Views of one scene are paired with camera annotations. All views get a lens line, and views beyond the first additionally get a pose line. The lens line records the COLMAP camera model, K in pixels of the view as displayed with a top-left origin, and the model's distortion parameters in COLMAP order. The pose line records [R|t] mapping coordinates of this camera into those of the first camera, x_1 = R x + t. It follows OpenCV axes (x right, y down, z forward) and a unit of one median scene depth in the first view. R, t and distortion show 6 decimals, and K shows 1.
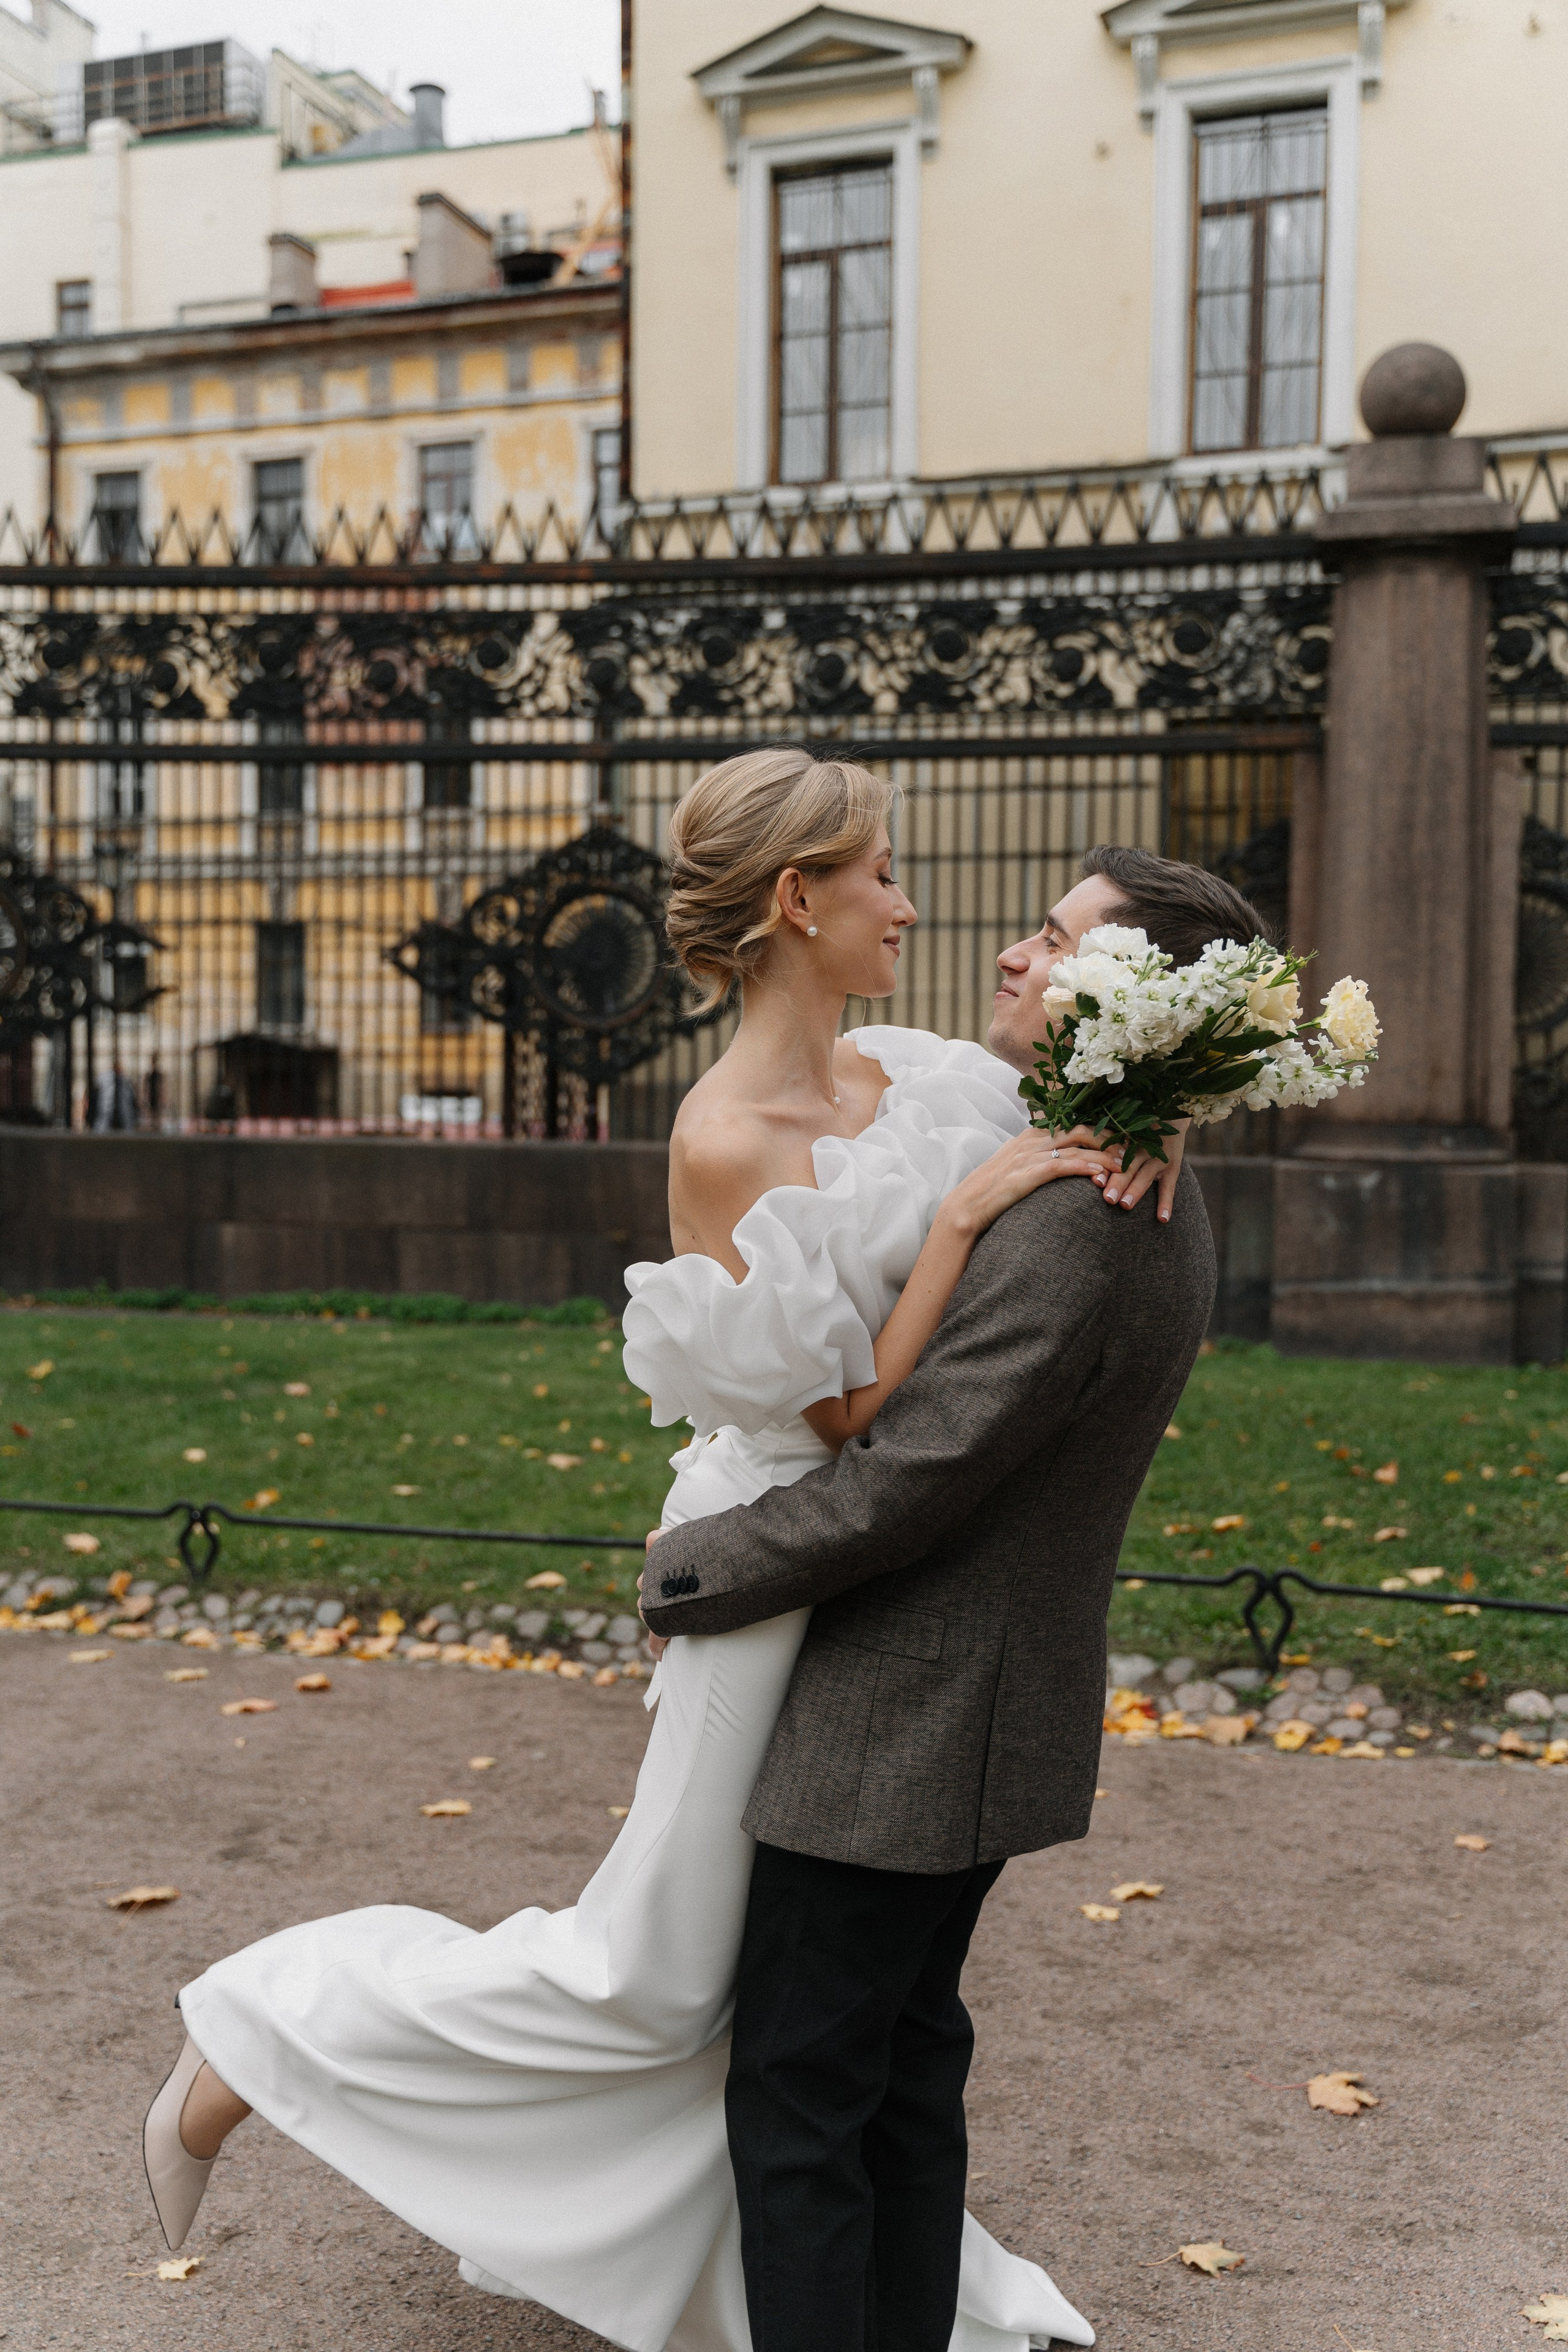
lens RADIAL K [[2214.1, 0, 795.2], [0, 2214.1, 1158.1], [0, 0, 1]] dist [-0.045506, 0.000000]
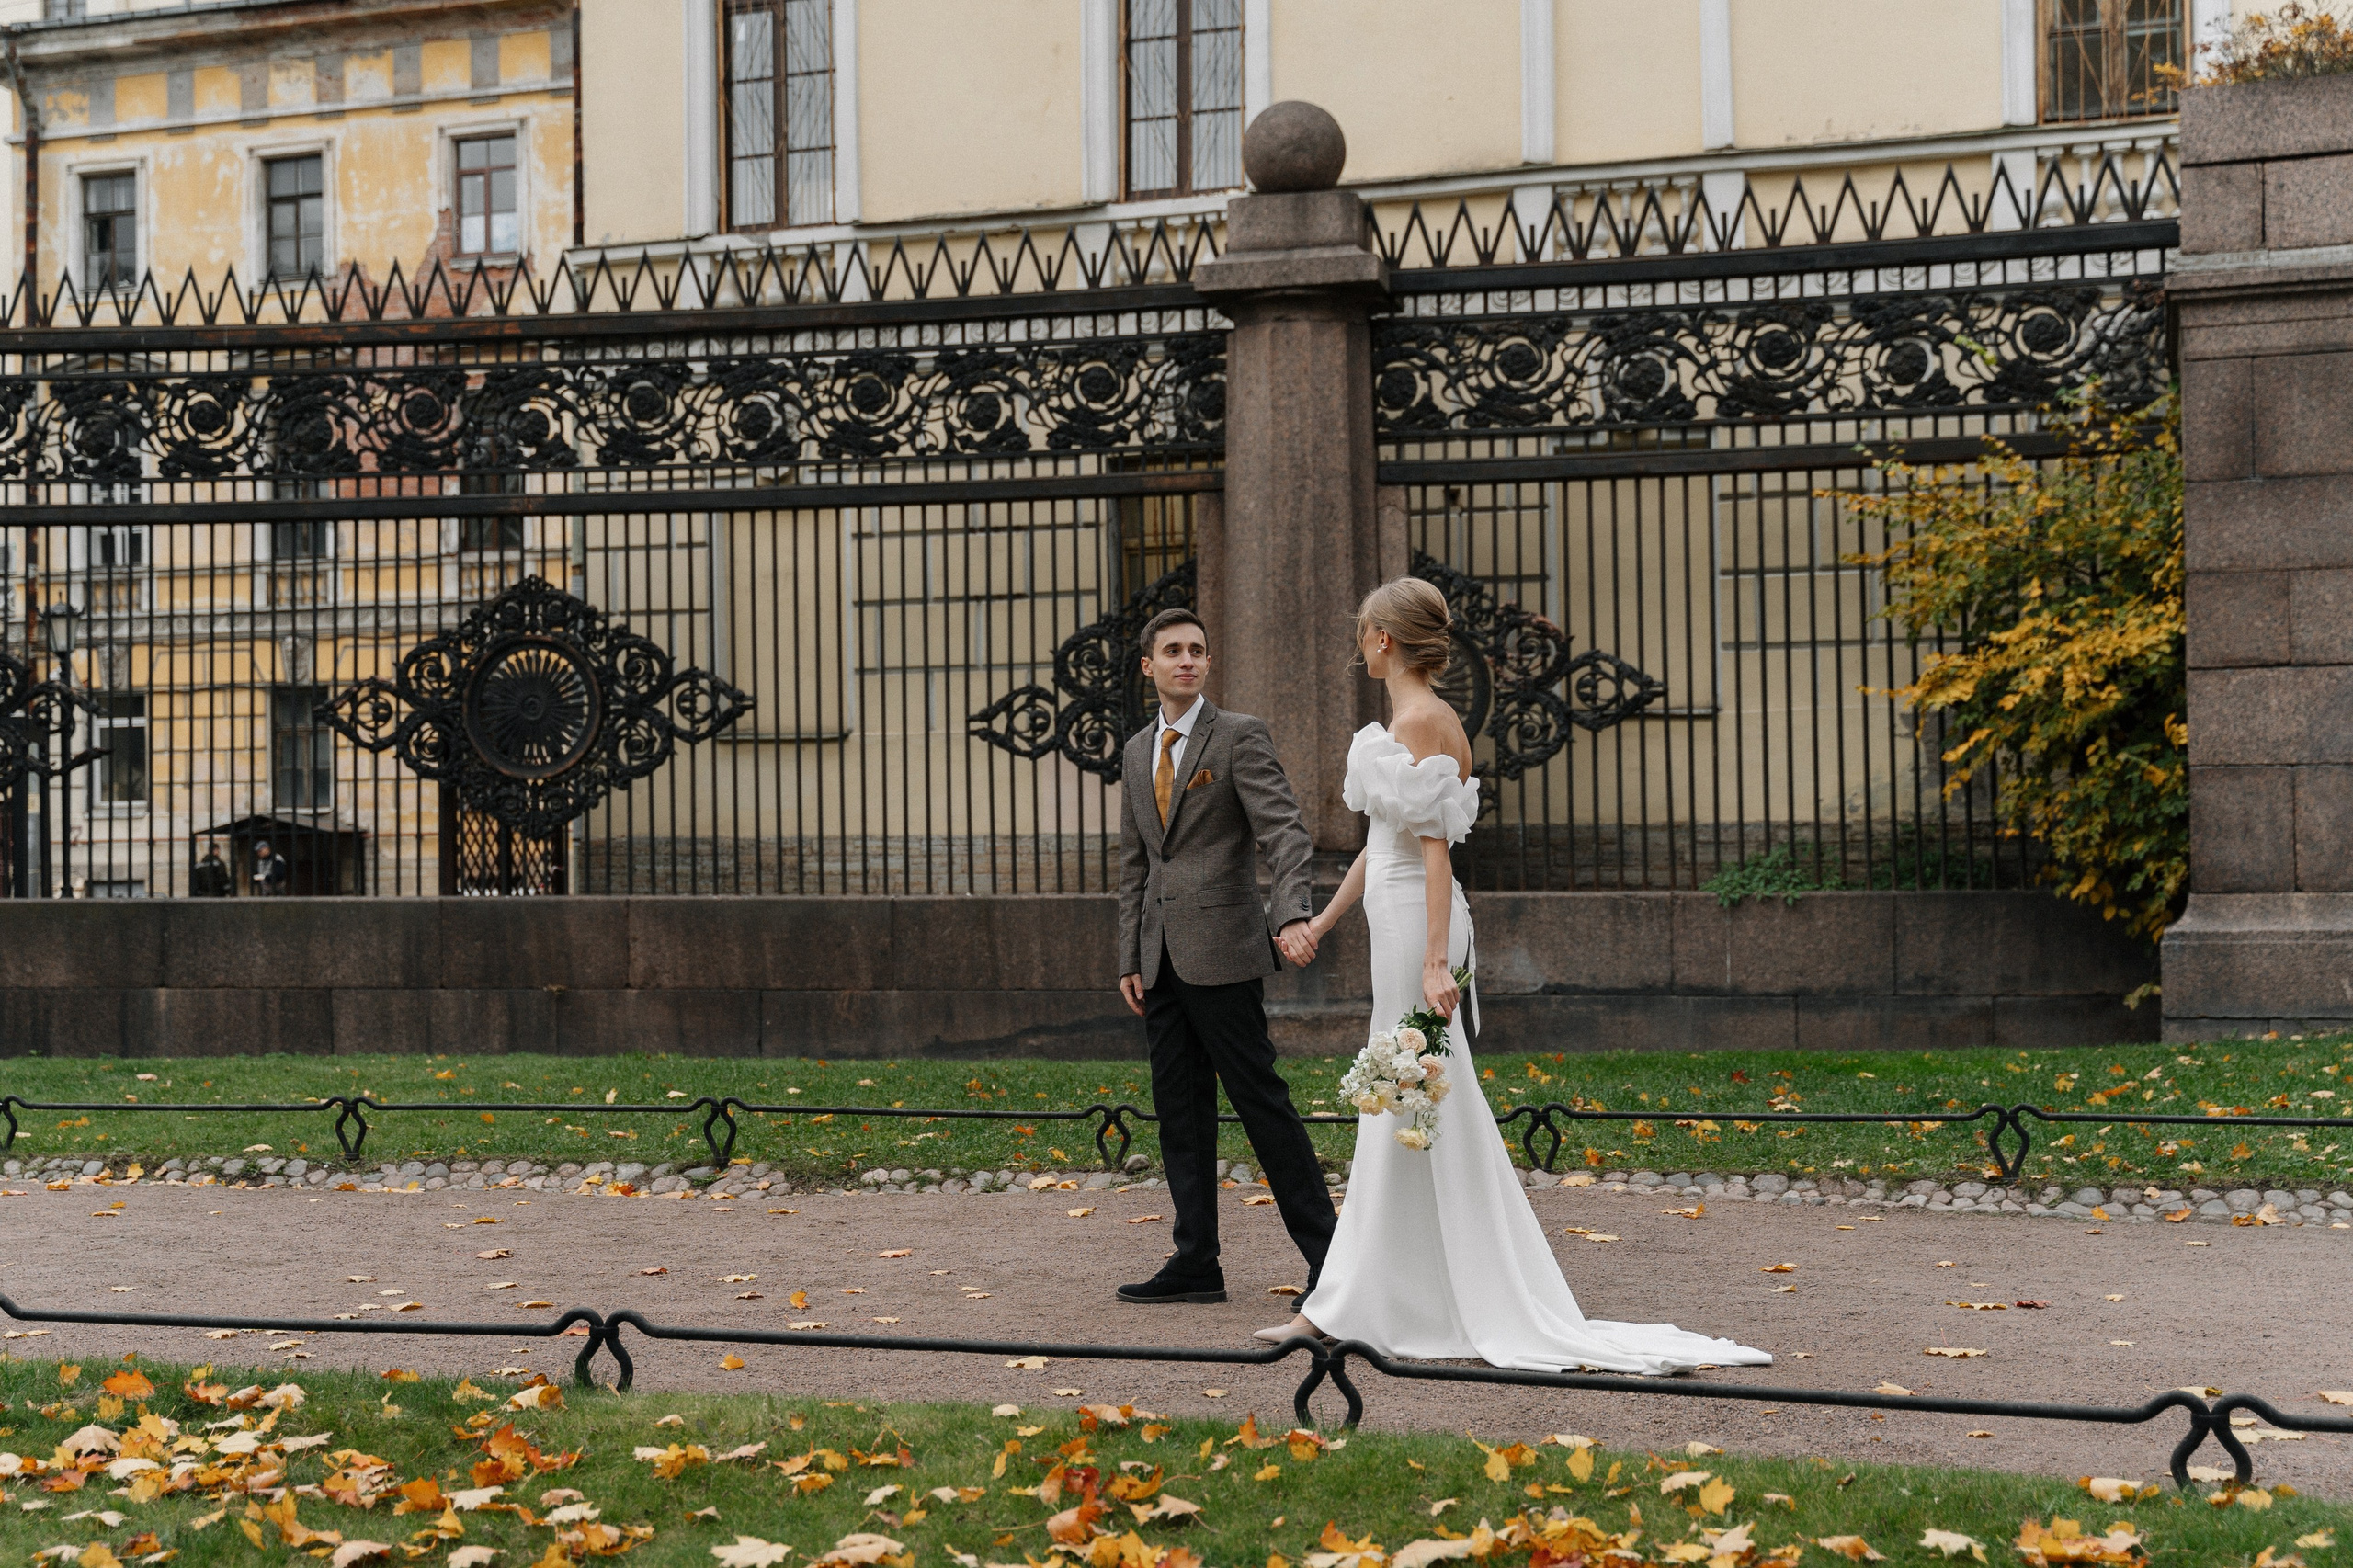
lens RADIAL K [[2798.1, 0, 1176.8], [0, 2798.1, 785.4], [0, 0, 1]] dist [-0.095331, 0.000000]
pose [[0.997896, -0.023226, 0.060525, 0.122799], [0.027176, 0.997497, -0.065282, 0.032750], [-0.058857, 0.066790, 0.996030, -0.258683]]
